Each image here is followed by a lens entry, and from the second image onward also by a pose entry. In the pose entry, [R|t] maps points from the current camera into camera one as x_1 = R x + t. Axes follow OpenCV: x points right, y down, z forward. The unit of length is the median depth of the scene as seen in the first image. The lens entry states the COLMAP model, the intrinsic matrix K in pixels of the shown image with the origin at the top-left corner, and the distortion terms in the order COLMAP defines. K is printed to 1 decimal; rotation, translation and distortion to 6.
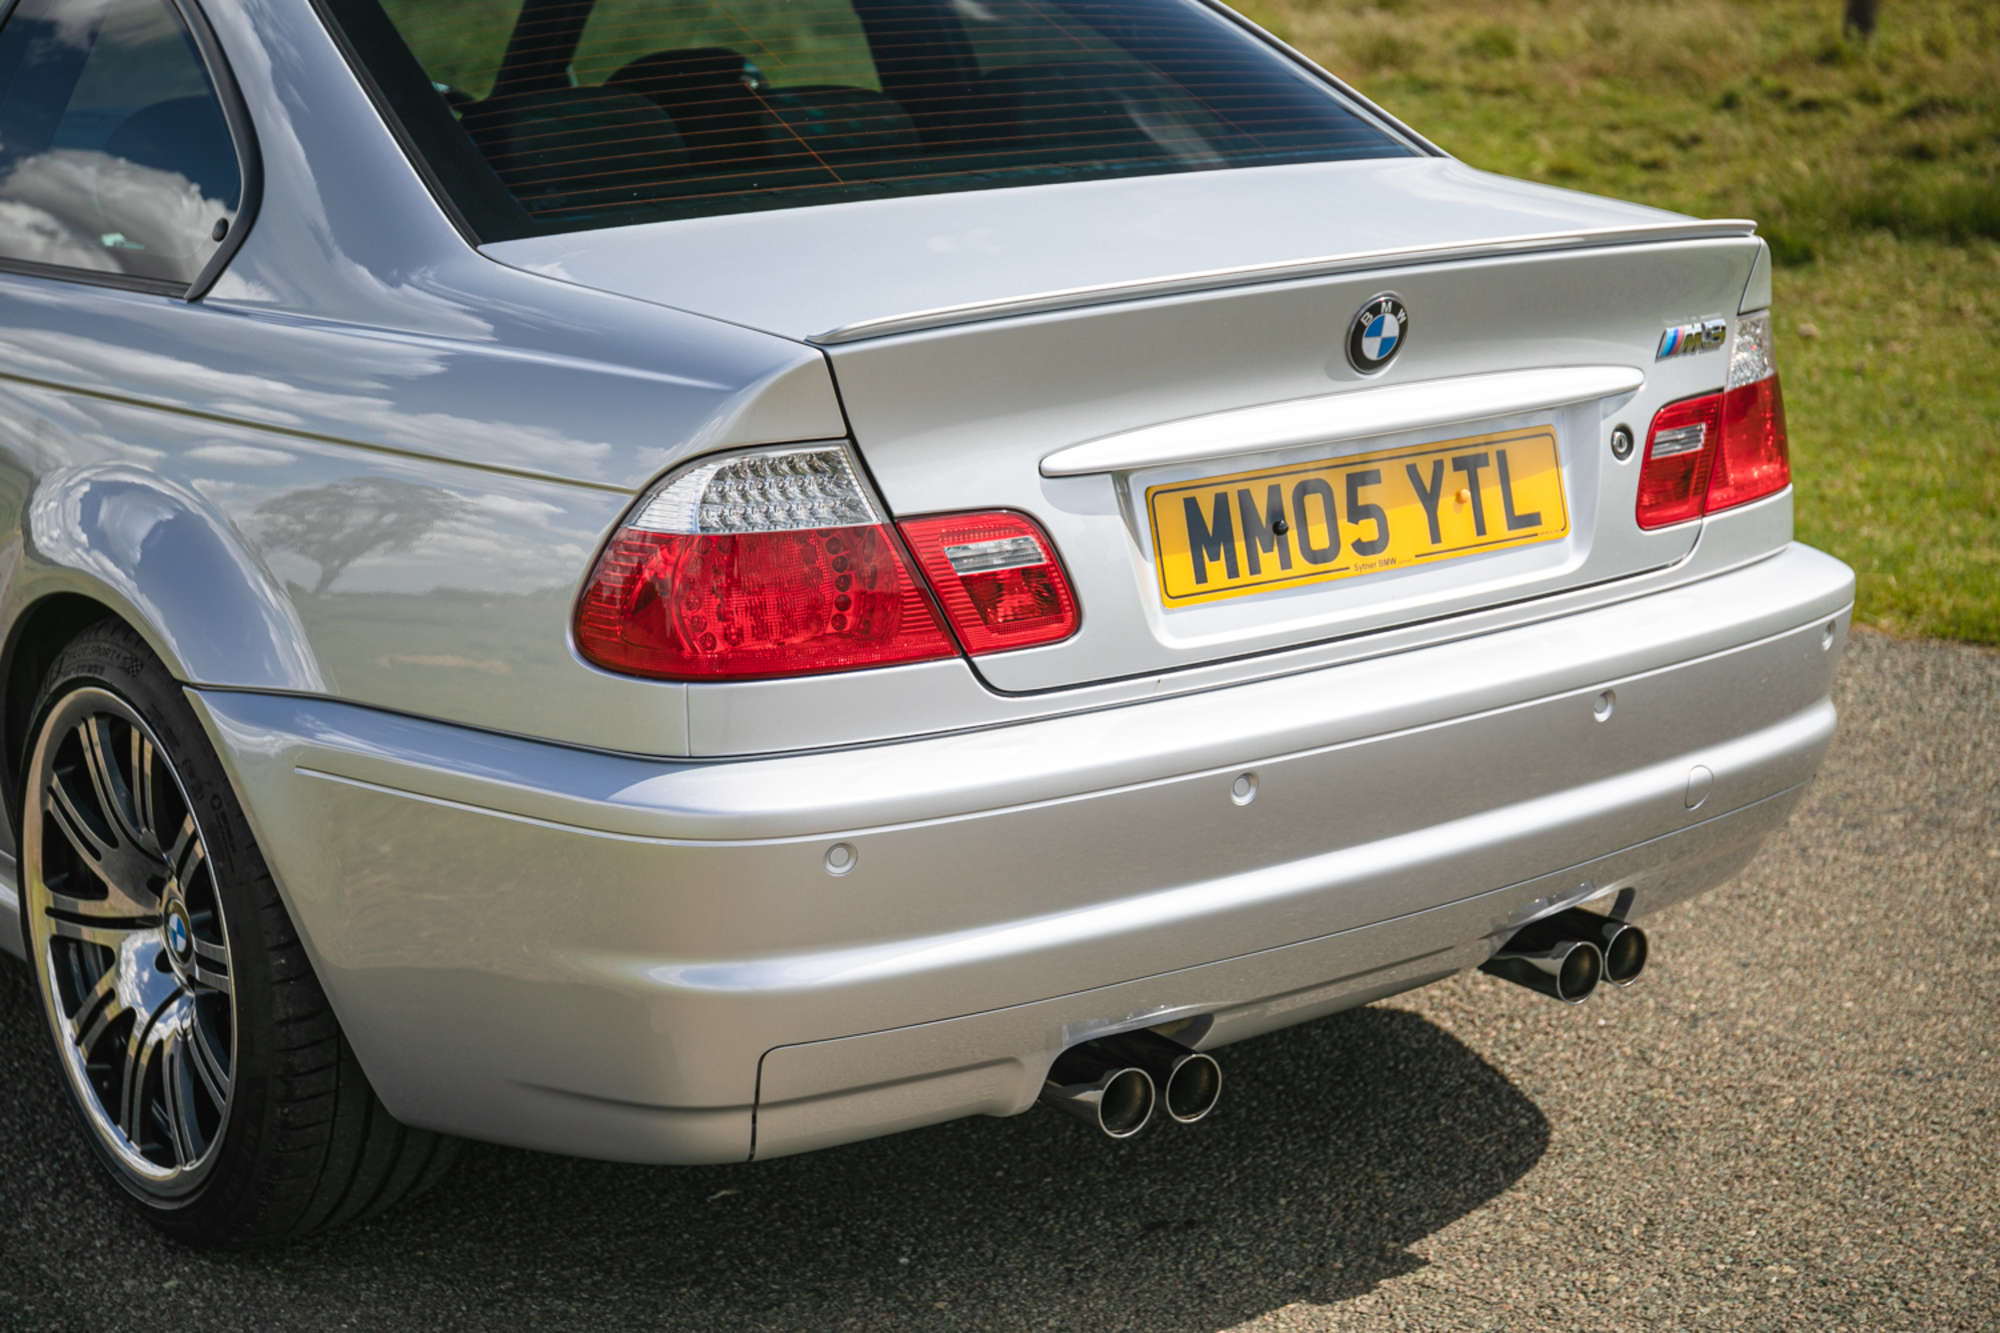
lens RADIAL K [[3479.9, 0, 1000.0], [0, 3479.9, 666.5], [0, 0, 1]] dist [0.124451, 0.042071]
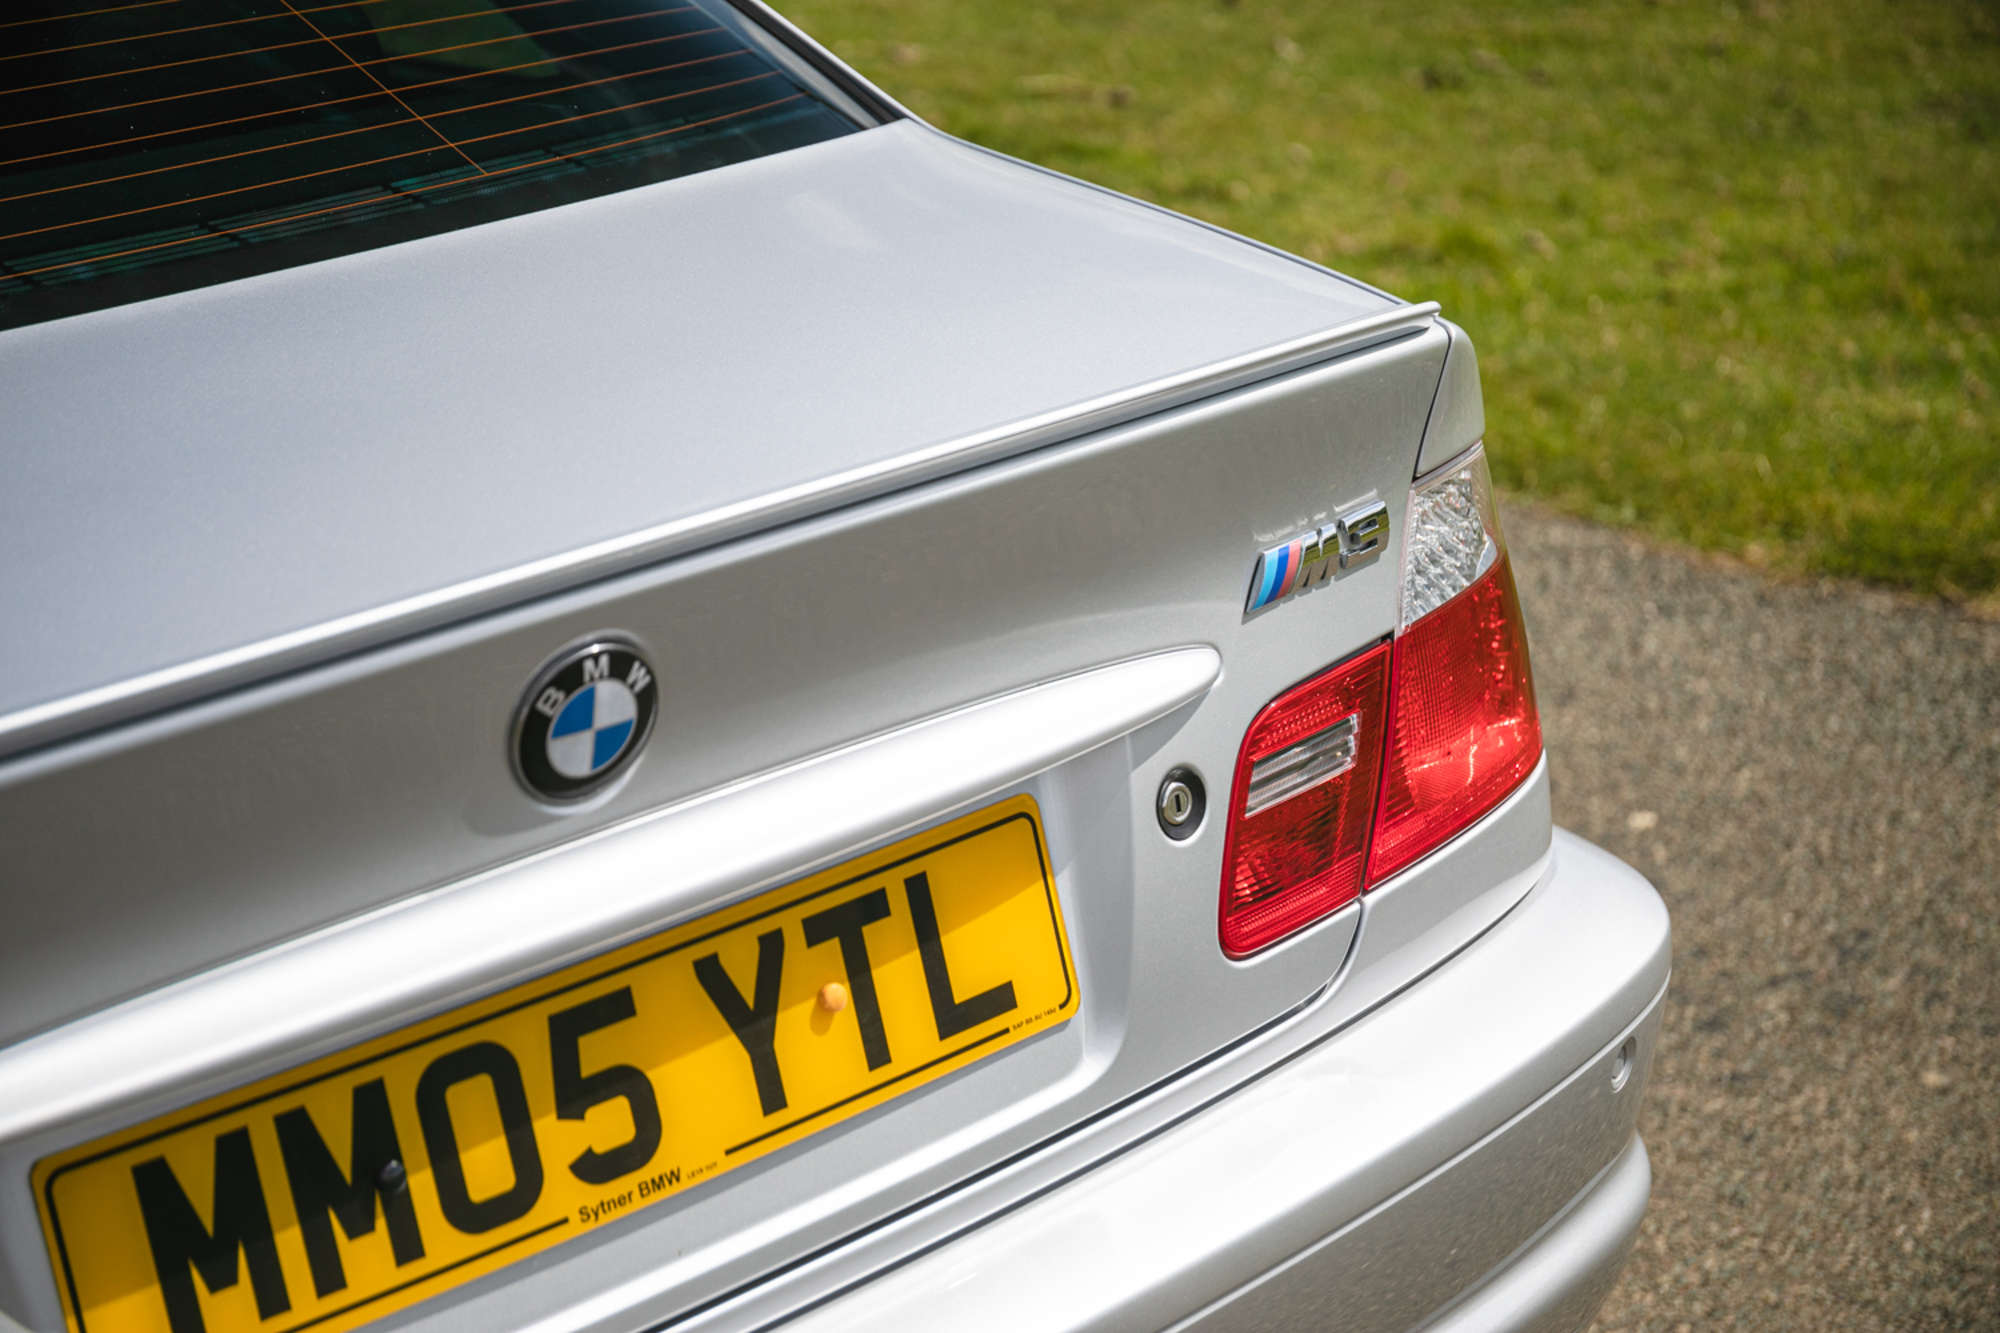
lens RADIAL K [[3967.7, 0, 1000.0], [0, 3967.7, 666.5], [0, 0, 1]] dist [0.124075, 0.017776]
pose [[0.996794, -0.062170, 0.050363, 0.092190], [0.057209, 0.993873, 0.094569, -0.100130], [-0.055933, -0.091385, 0.994244, 0.330530]]
